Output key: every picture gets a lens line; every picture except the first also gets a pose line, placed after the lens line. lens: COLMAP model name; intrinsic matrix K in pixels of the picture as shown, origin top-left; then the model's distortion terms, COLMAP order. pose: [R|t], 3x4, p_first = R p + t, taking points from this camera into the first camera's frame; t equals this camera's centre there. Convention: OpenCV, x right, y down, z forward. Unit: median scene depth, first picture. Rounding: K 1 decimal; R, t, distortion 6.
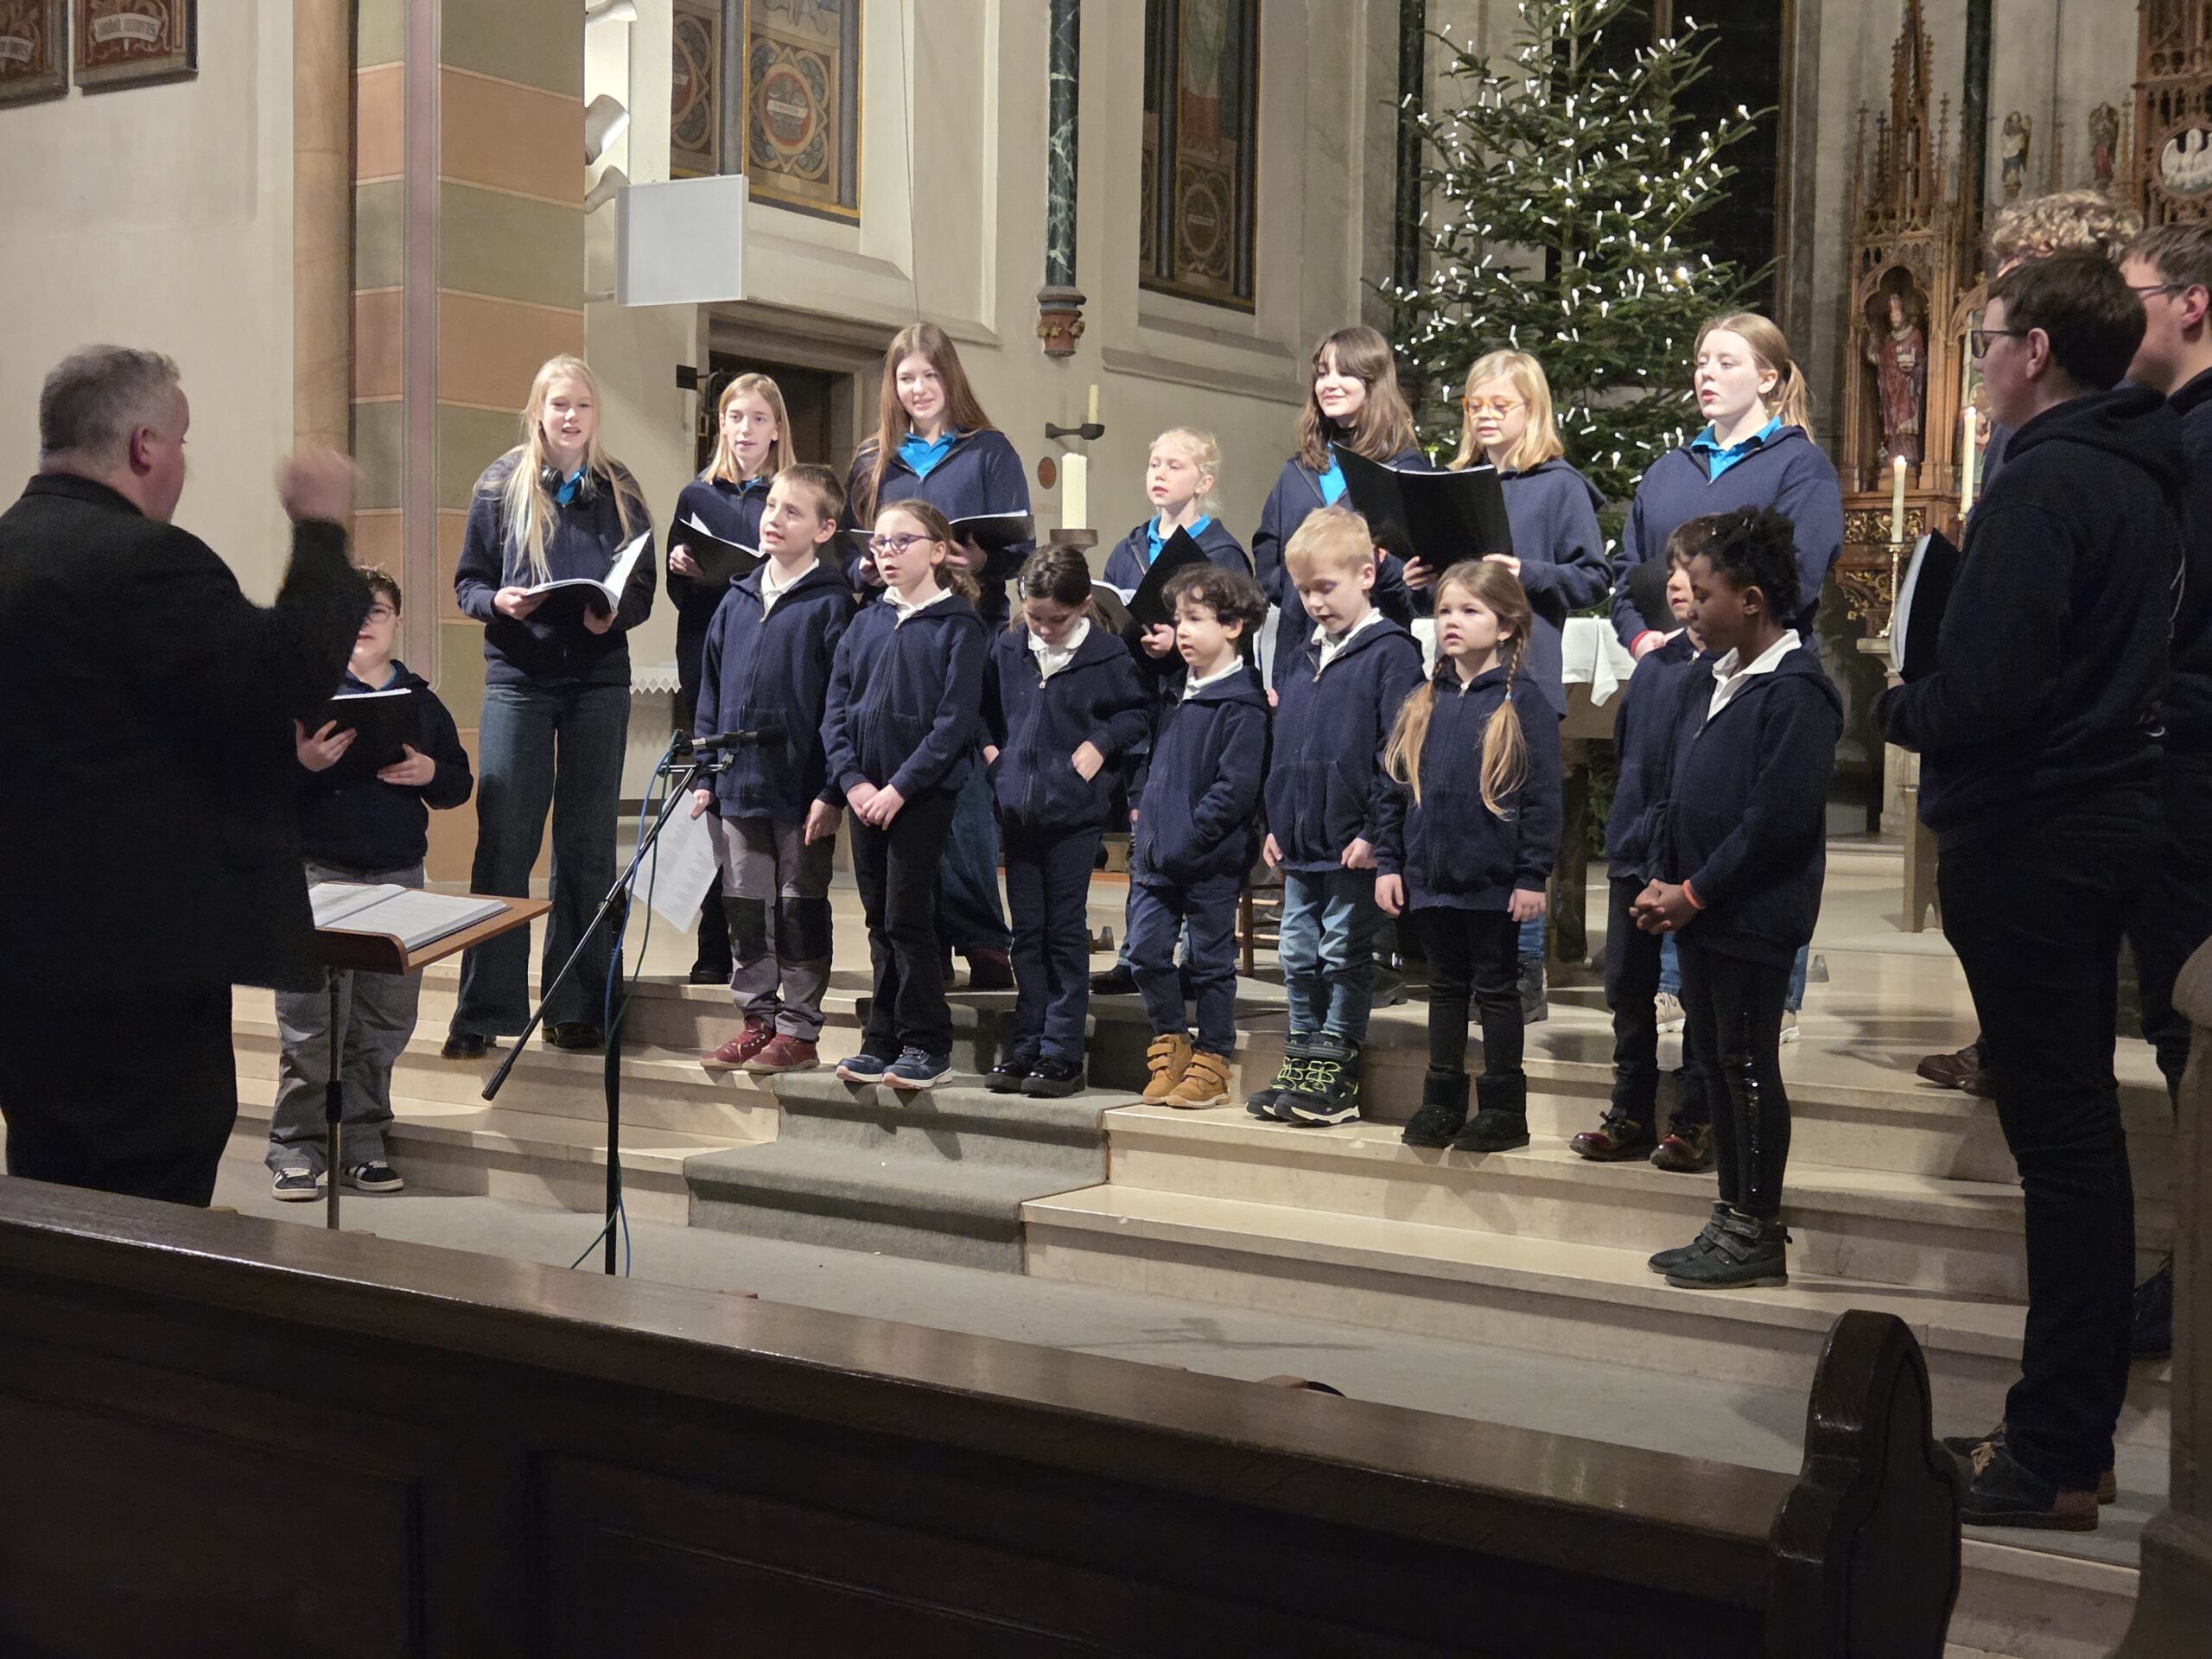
lens RADIAL K [[3022.4, 0, 1097.2], [0, 3022.4, 820.2], [0, 0, 1]] dist [0.101639, -0.093826]
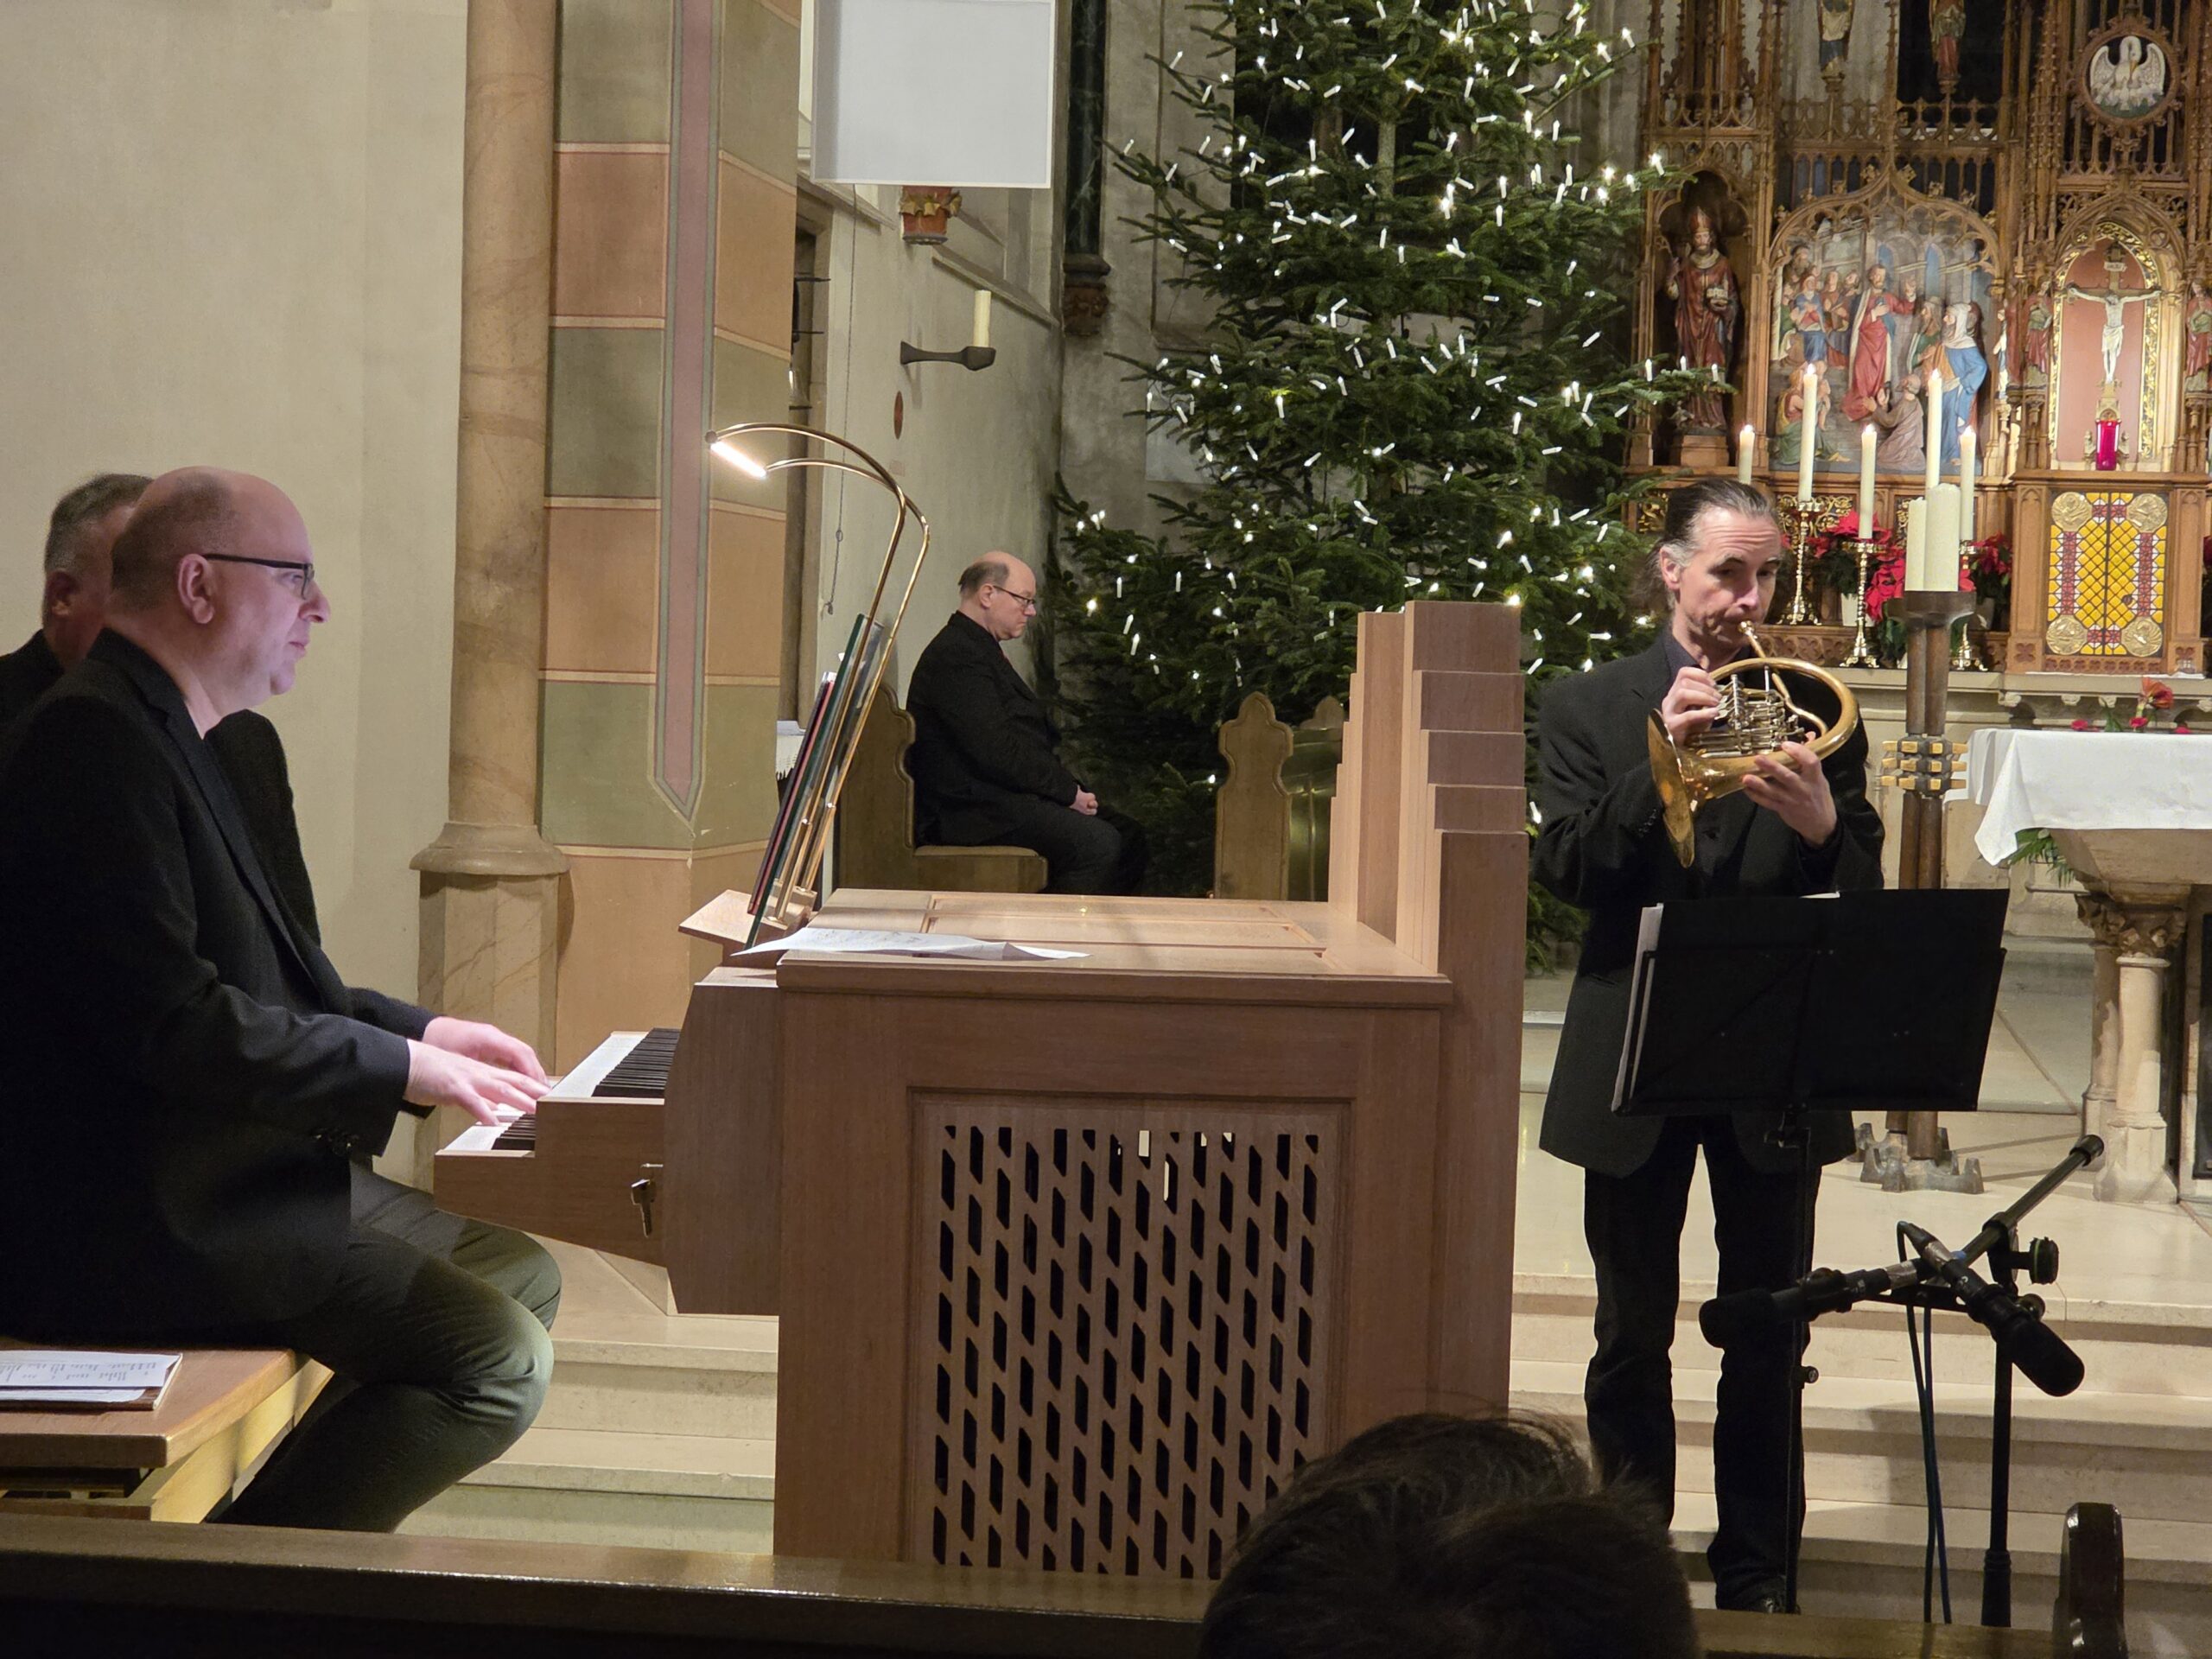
lens RADIAL K [[4343.1, 0, 1106.0], [0, 4343.1, 829.5], [0, 0, 1]] dist [0.055618, 0.303403]
pose [[0.884698, -0.005168, 0.466135, -0.404611], [0.000281, 0.999944, 0.010552, -0.031810], [-0.466164, -0.009204, 0.884651, 0.119744]]
